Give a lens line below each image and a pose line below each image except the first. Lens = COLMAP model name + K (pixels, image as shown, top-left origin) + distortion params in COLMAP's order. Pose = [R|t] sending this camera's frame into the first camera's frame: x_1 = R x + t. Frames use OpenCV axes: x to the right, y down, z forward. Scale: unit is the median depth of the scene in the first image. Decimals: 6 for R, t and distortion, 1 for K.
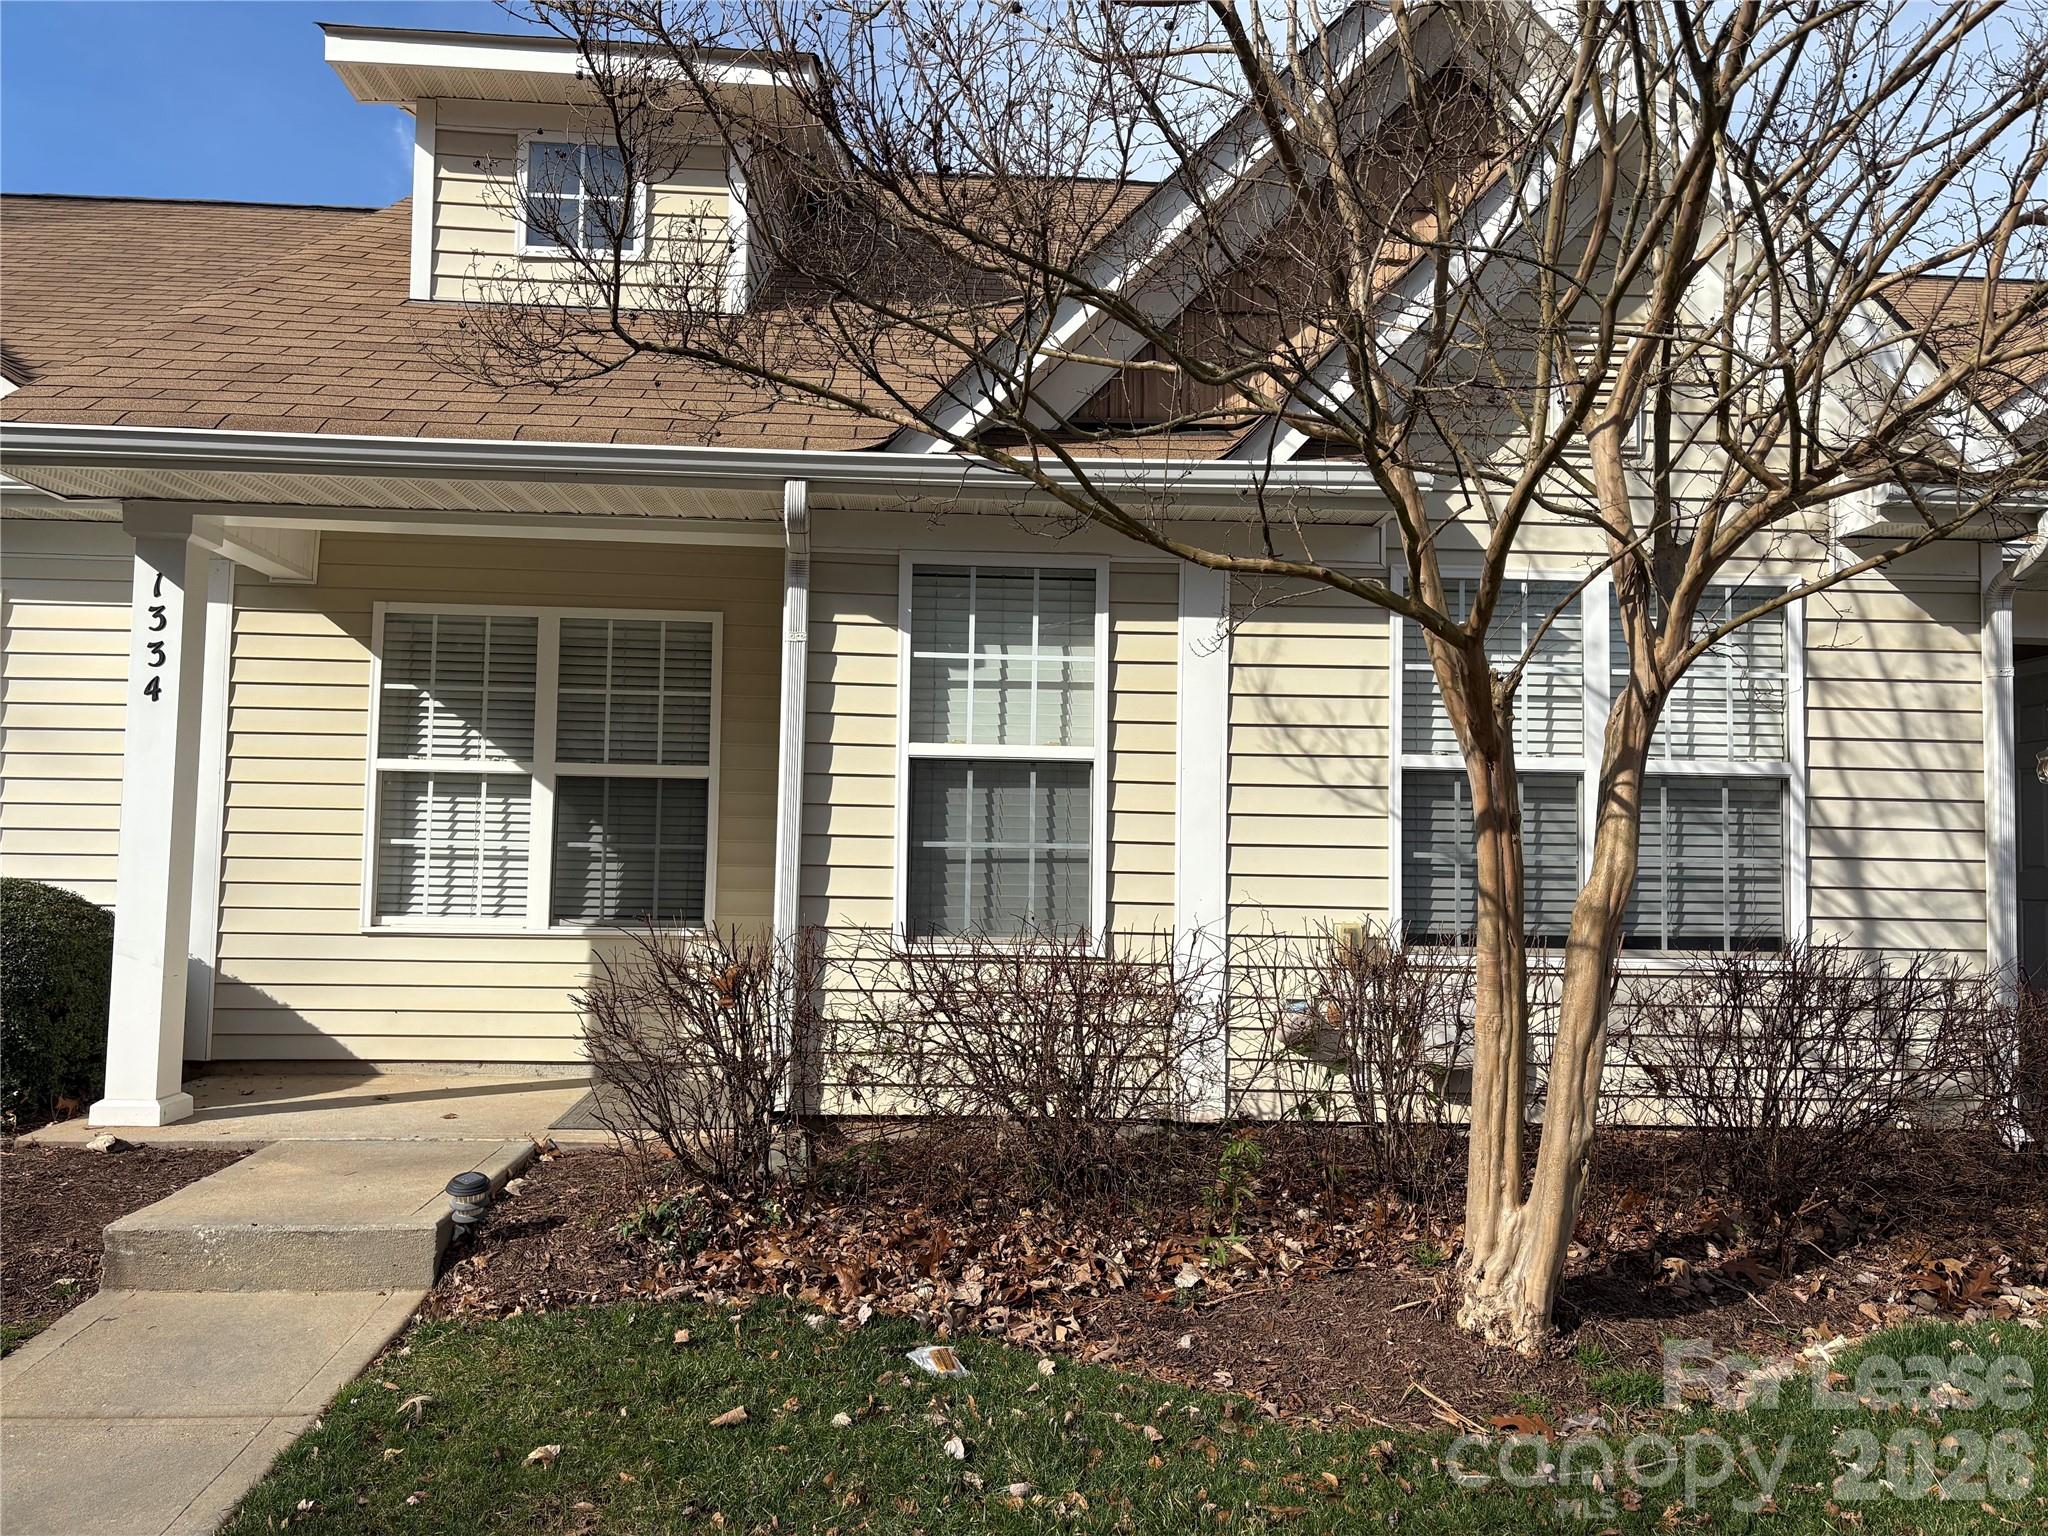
lens RADIAL K [[1546.0, 0, 1026.6], [0, 1546.0, 780.8], [0, 0, 1]] dist [0.056966, -0.061797]
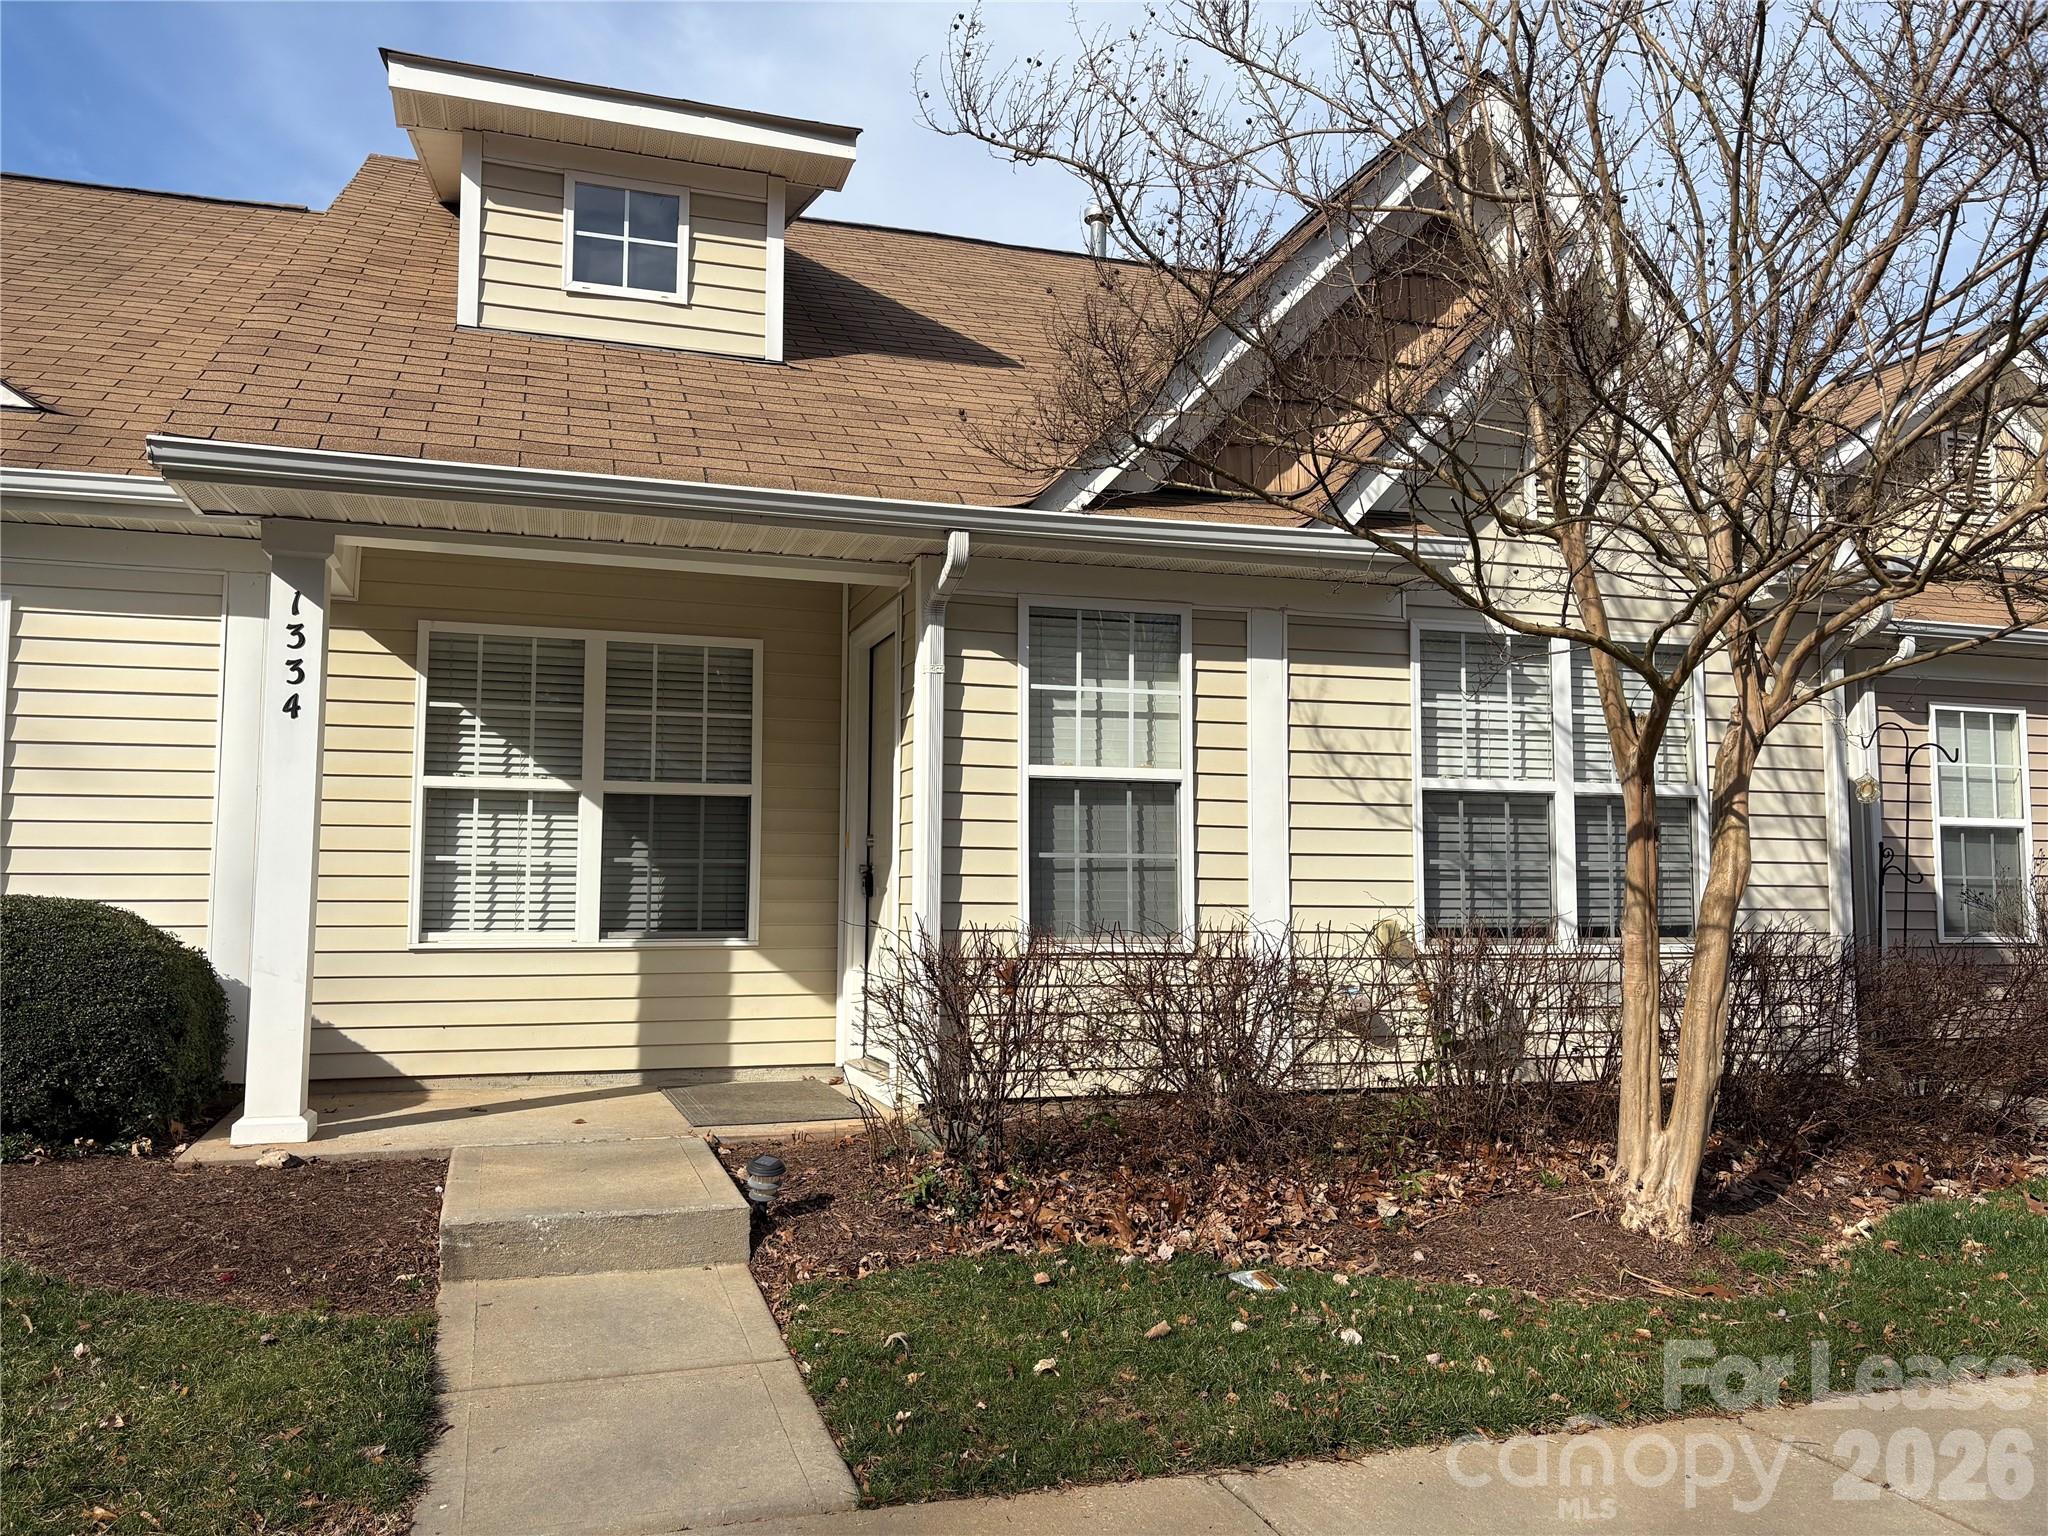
lens RADIAL K [[1545.7, 0, 1024.0], [0, 1545.7, 768.0], [0, 0, 1]] dist [0.059560, -0.076323]
pose [[0.970251, 0.006832, 0.242005, -0.335841], [-0.001829, 0.999780, -0.020891, 0.001110], [-0.242094, 0.019827, 0.970050, -0.083000]]
